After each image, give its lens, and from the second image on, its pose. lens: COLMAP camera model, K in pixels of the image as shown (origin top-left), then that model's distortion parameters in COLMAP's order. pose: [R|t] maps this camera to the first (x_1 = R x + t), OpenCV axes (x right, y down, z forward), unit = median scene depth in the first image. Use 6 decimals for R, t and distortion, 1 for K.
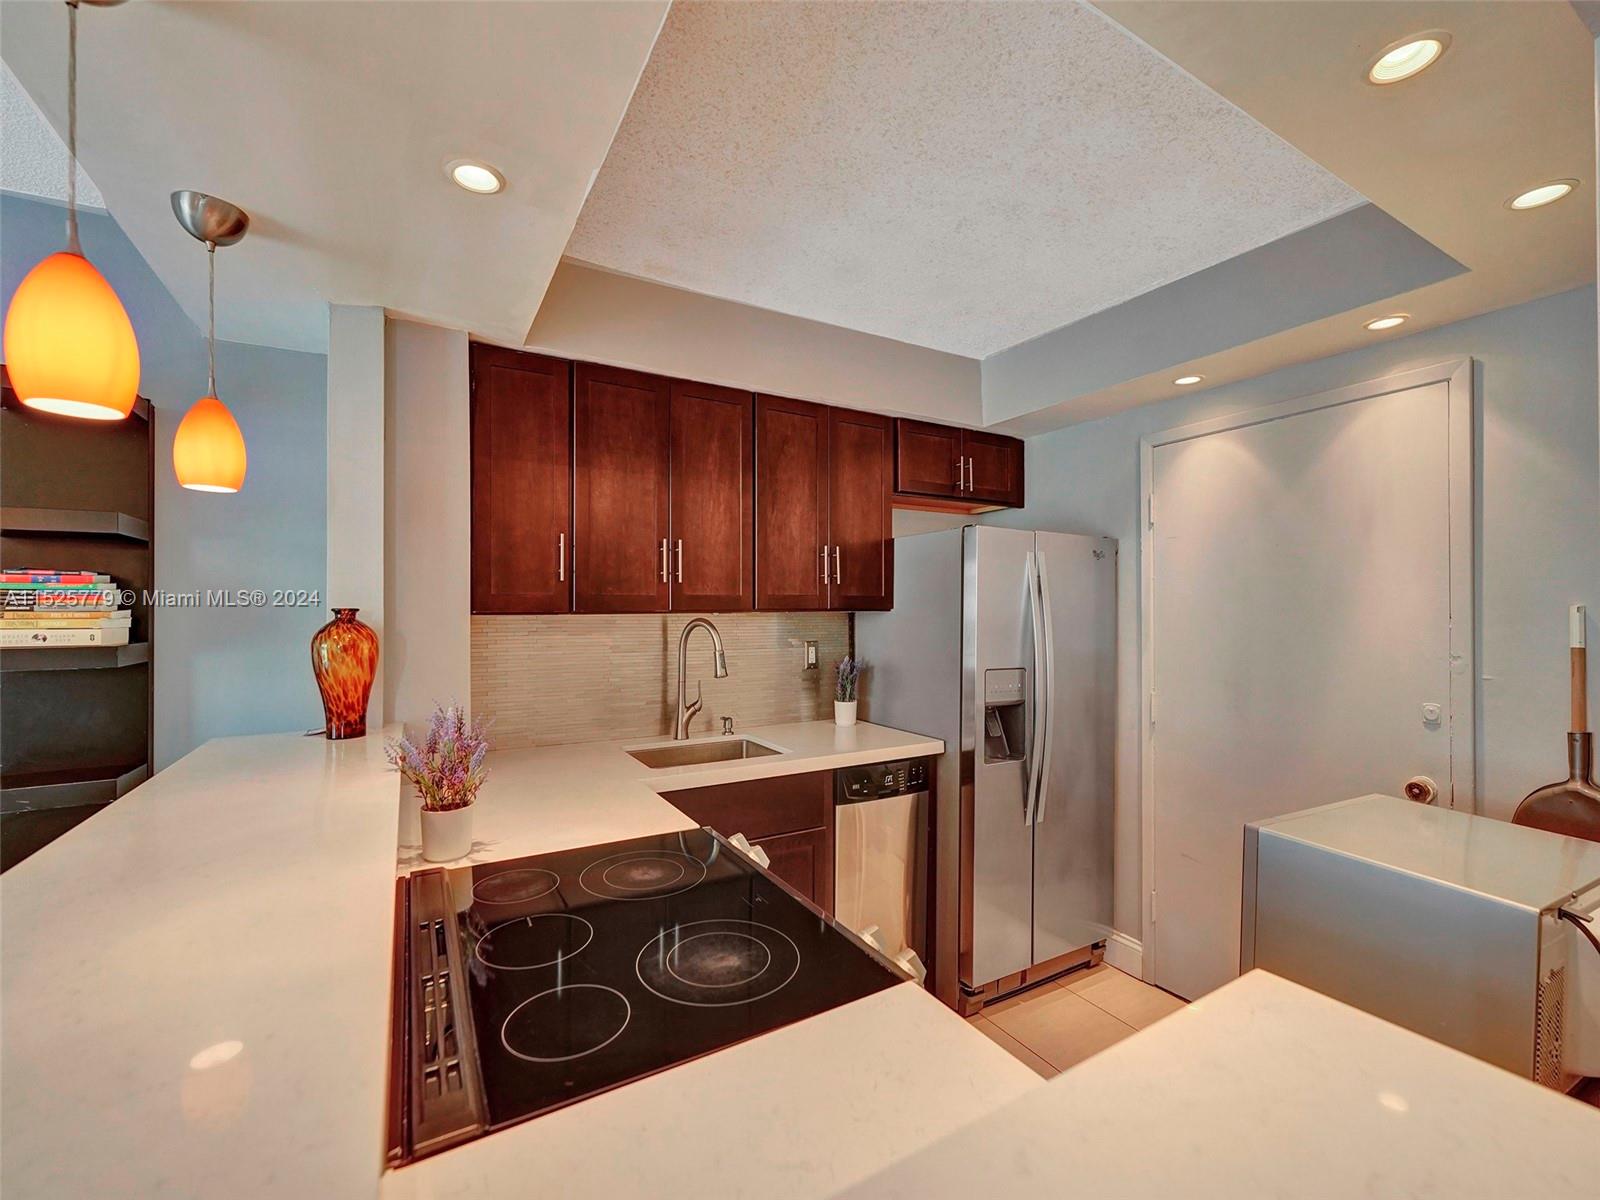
lens RADIAL K [[676.2, 0, 800.0], [0, 676.2, 600.0], [0, 0, 1]] dist [0.000462, -0.000170]
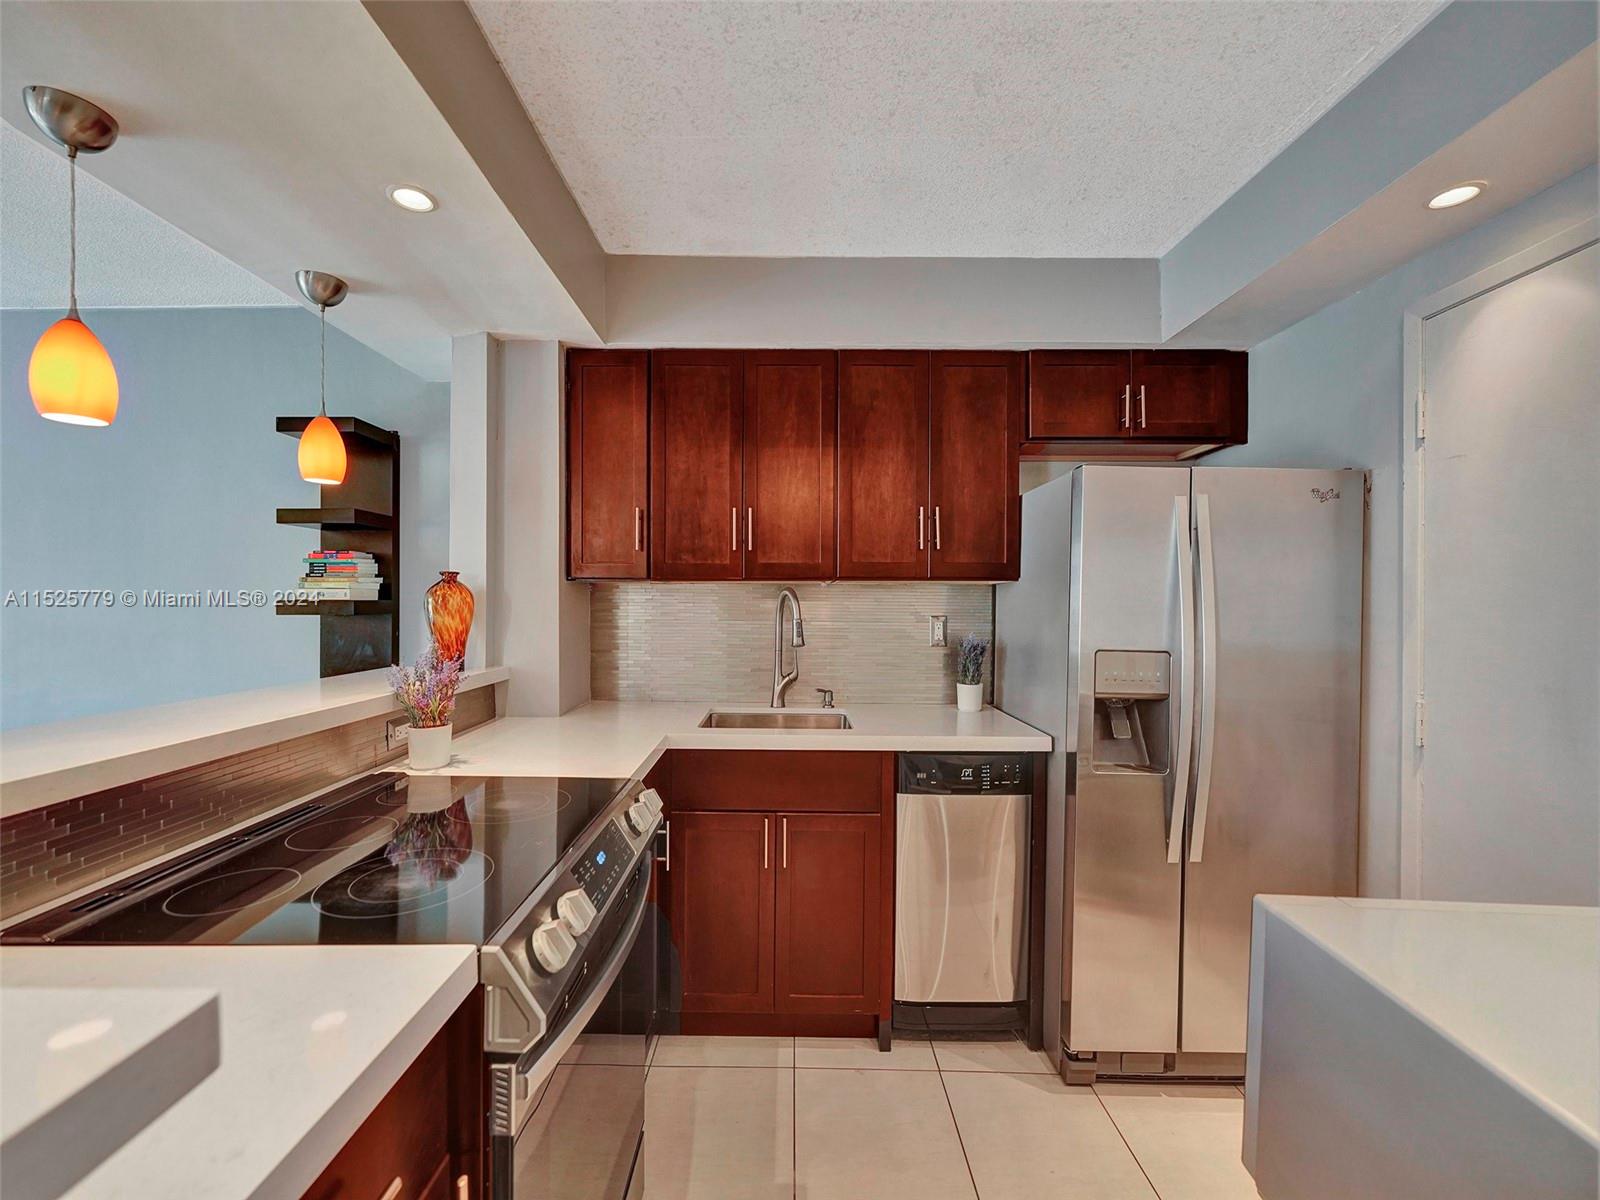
lens RADIAL K [[651.6, 0, 781.0], [0, 651.6, 596.9], [0, 0, 1]] dist [-0.001020, 0.000388]
pose [[0.863880, 0.002157, -0.503693, 0.333370], [0.001448, 0.999976, 0.006765, 0.035426], [0.503695, -0.006574, 0.863856, 0.167516]]
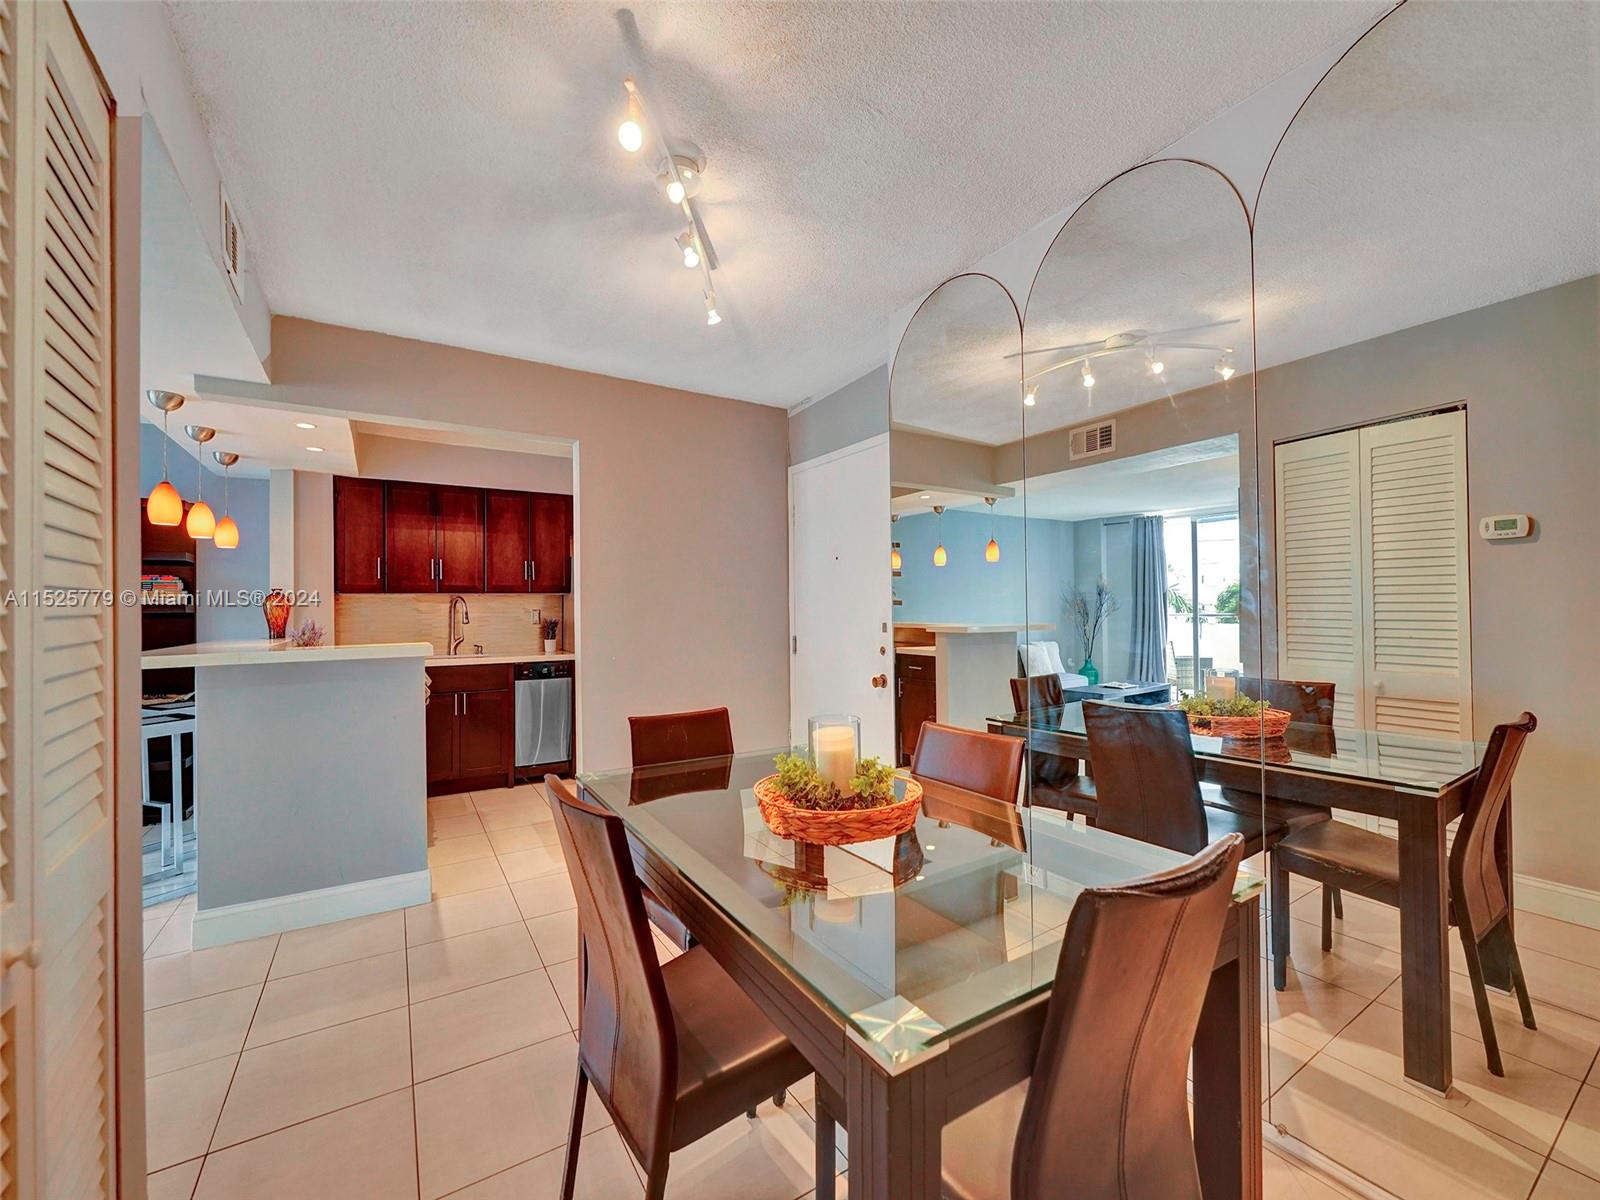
lens RADIAL K [[643.5, 0, 791.4], [0, 643.5, 607.2], [0, 0, 1]] dist [-0.000121, -0.000030]
pose [[0.999002, -0.009814, 0.043575, 0.804783], [0.009566, 0.999937, 0.005900, 0.059632], [-0.043630, -0.005477, 0.999033, -1.048327]]
